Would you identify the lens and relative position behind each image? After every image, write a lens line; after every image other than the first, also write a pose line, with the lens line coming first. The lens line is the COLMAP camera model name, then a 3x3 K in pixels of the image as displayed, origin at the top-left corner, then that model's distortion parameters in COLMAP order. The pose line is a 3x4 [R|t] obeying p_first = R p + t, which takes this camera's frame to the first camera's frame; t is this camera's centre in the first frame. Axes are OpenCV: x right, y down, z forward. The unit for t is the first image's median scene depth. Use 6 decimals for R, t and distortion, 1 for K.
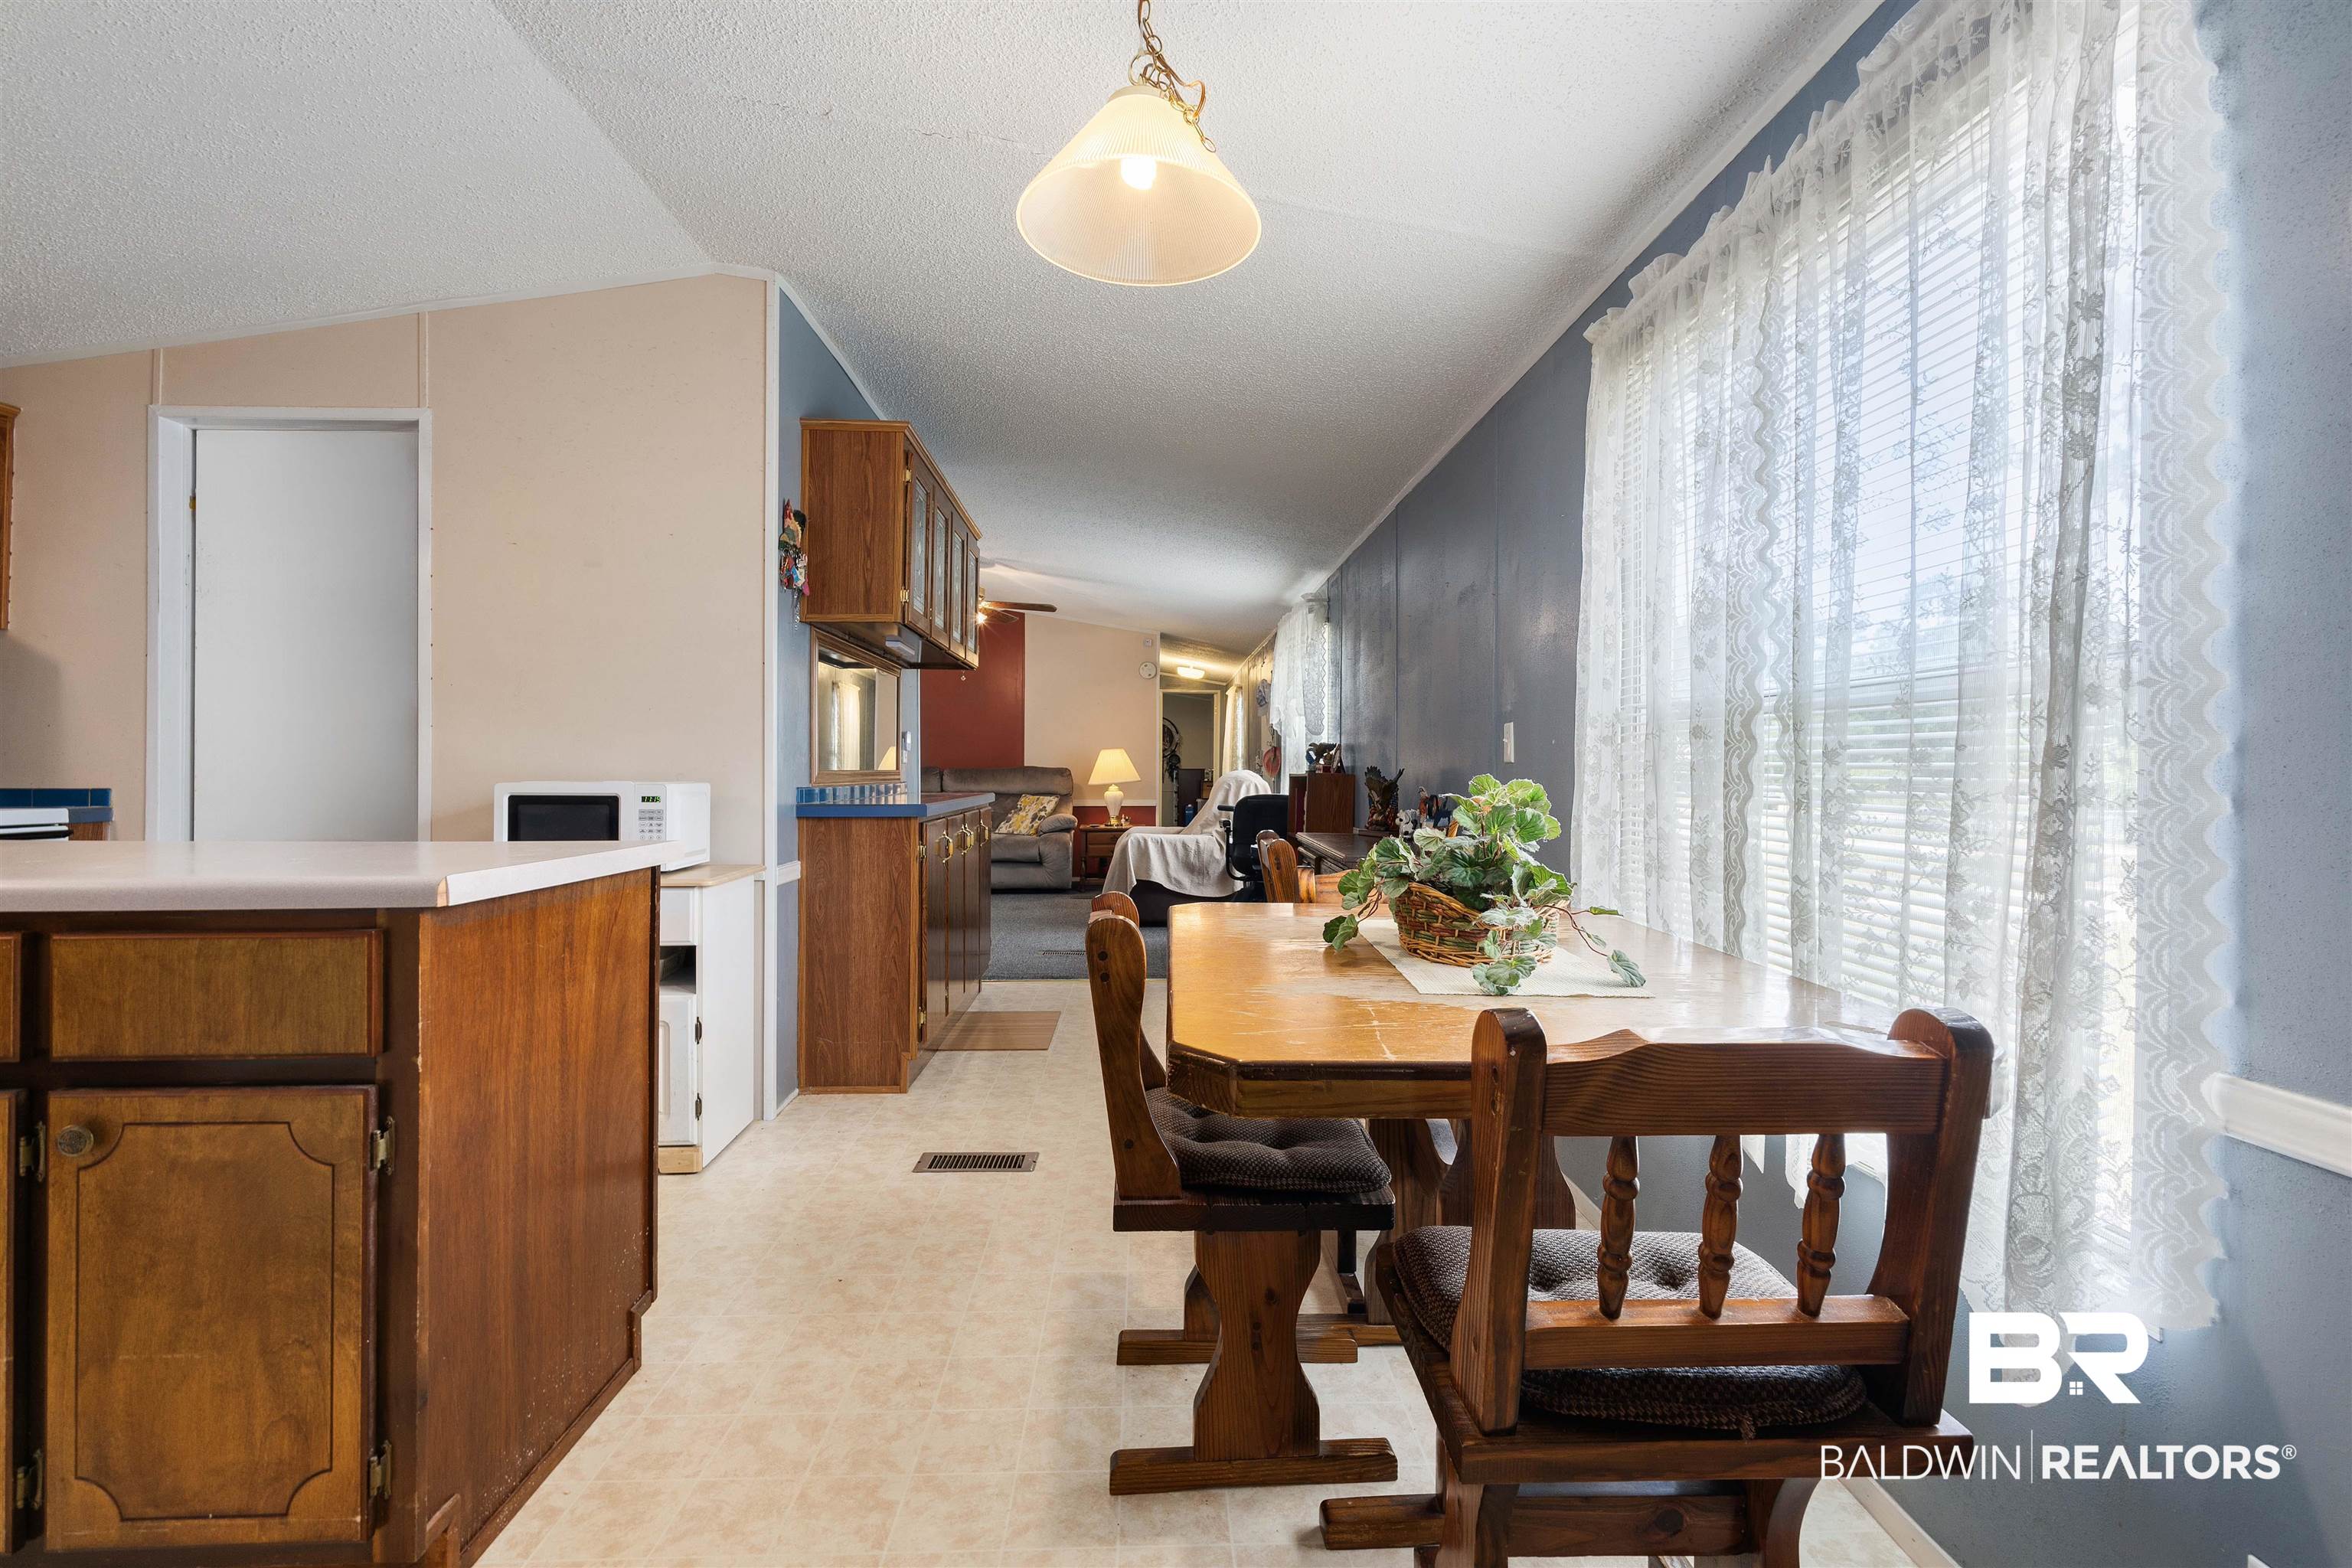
lens RADIAL K [[1029.6, 0, 1166.9], [0, 1029.6, 764.8], [0, 0, 1]] dist [-0.002001, -0.000034]
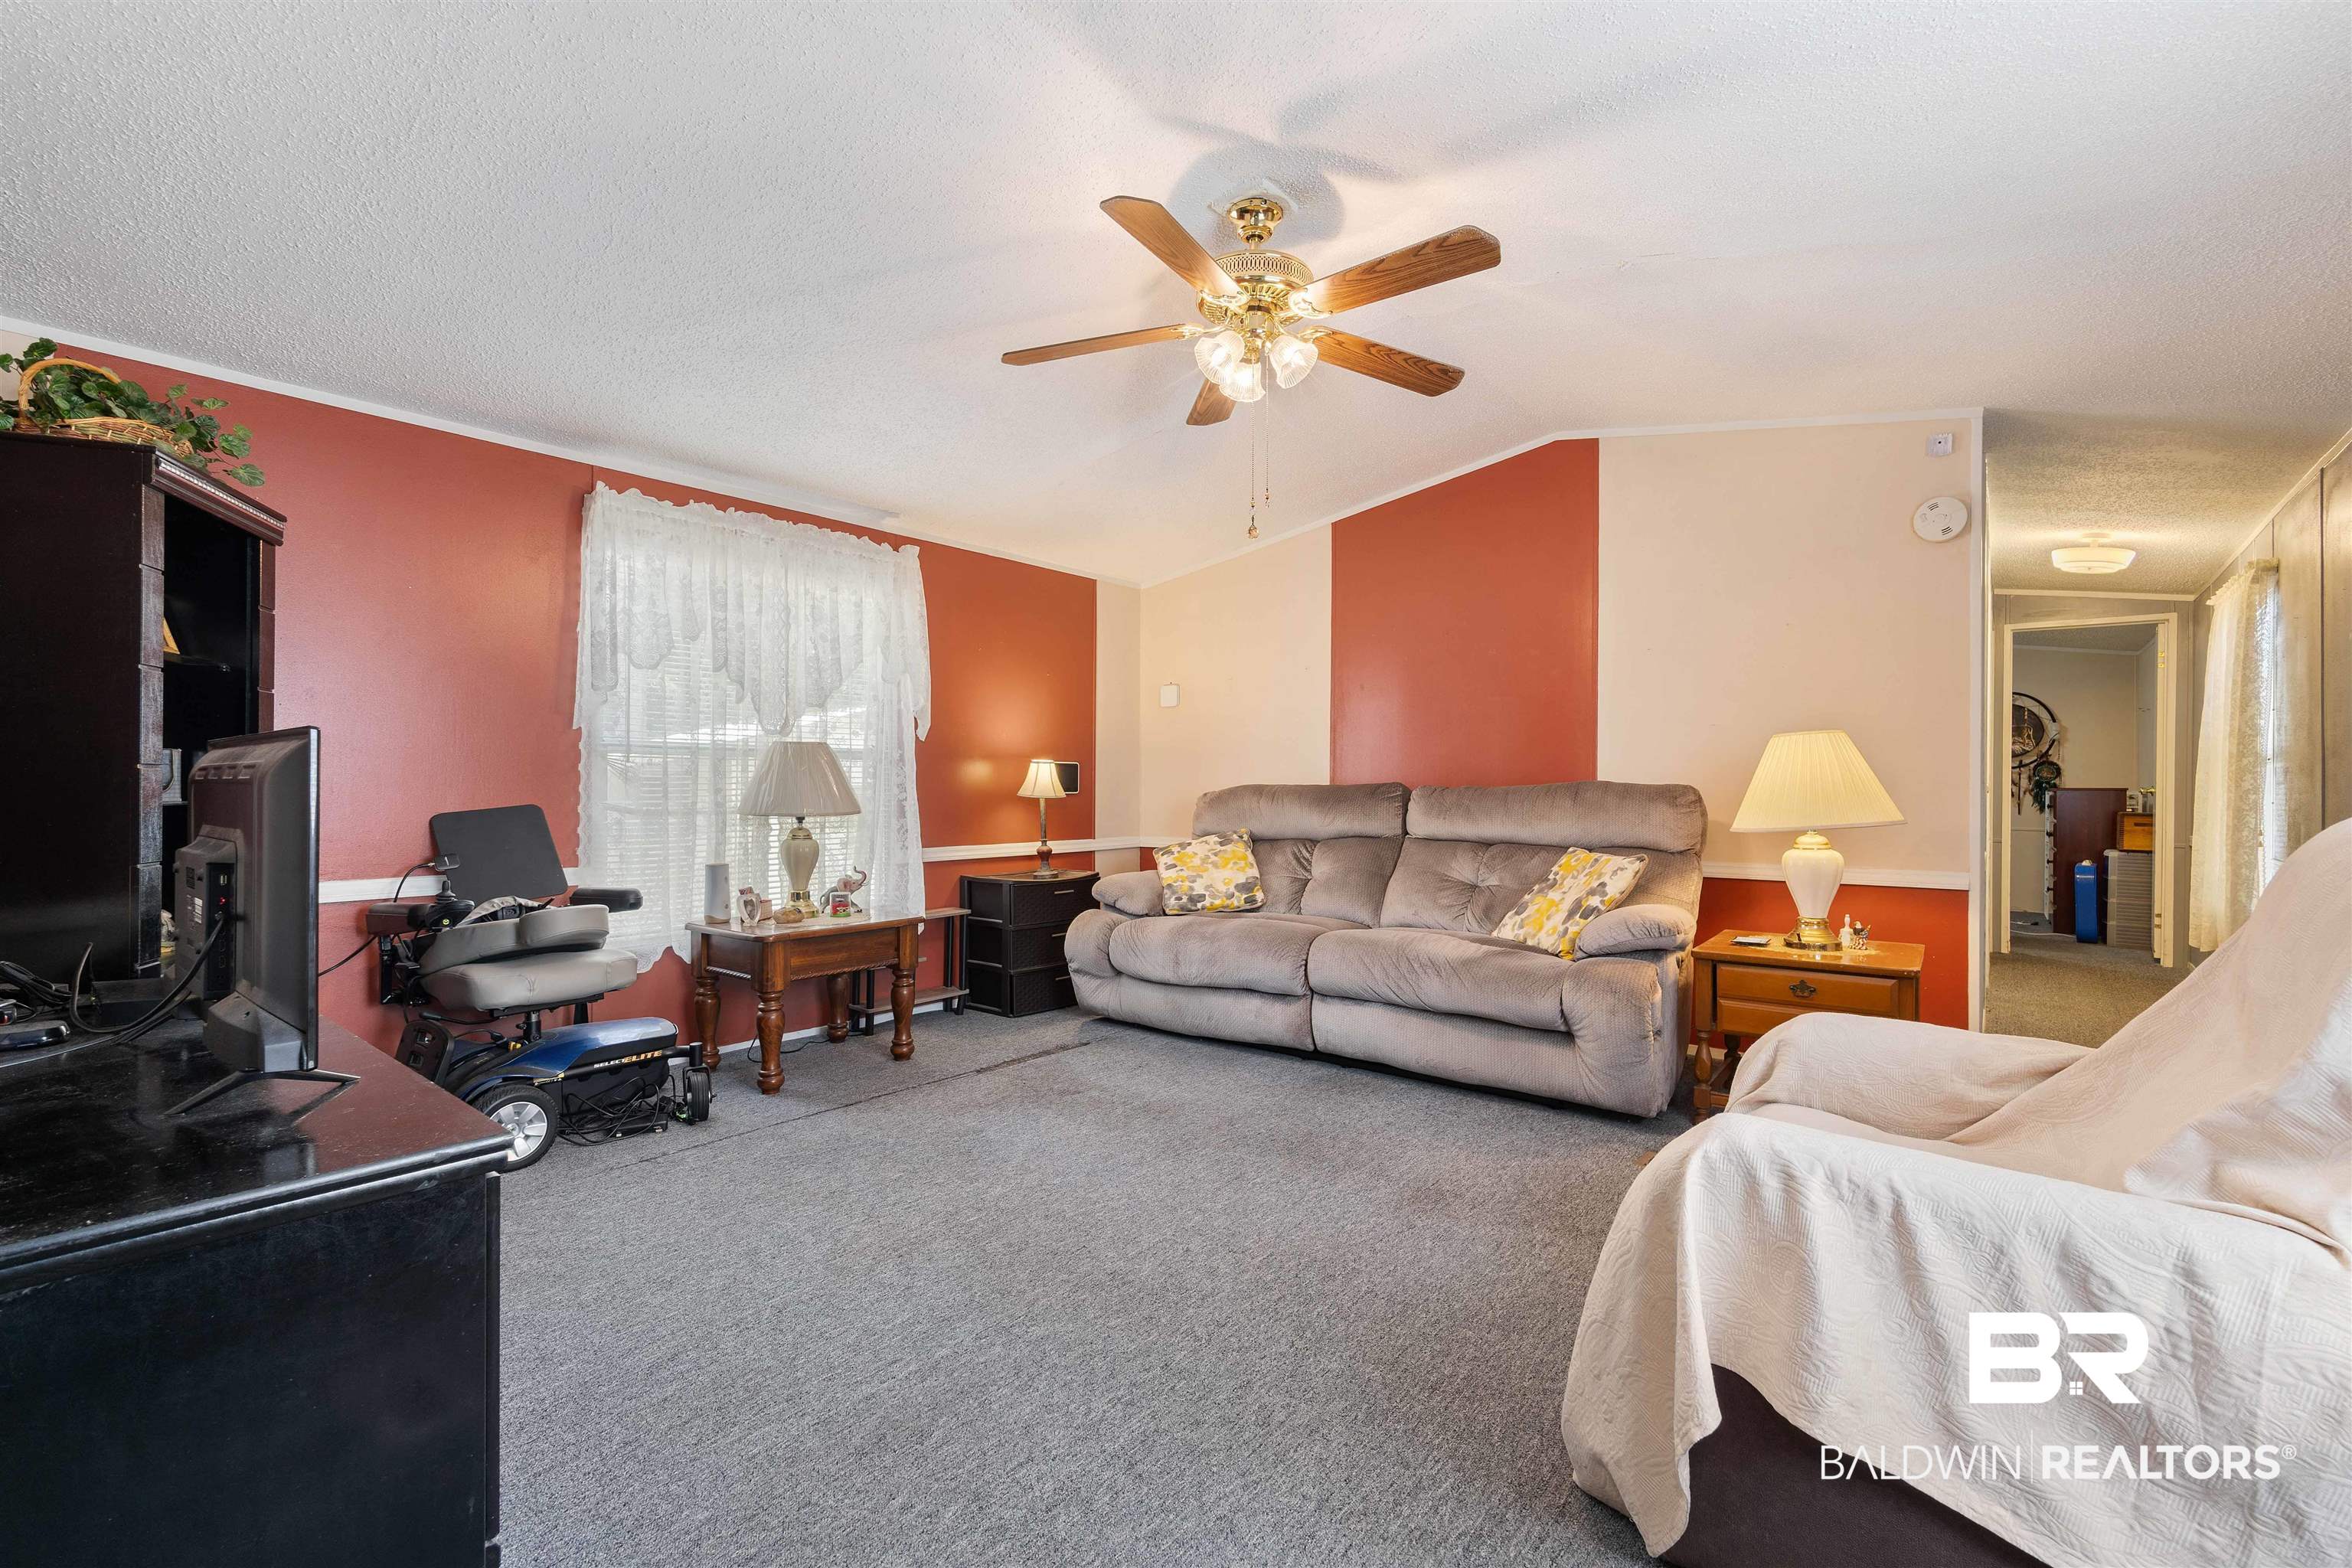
lens RADIAL K [[1029.6, 0, 1166.9], [0, 1029.6, 764.8], [0, 0, 1]] dist [-0.002001, -0.000034]
pose [[0.761941, -0.004301, -0.647632, 0.009738], [-0.004250, 0.999923, -0.011641, 0.000255], [0.647633, 0.011622, 0.761864, 0.569348]]
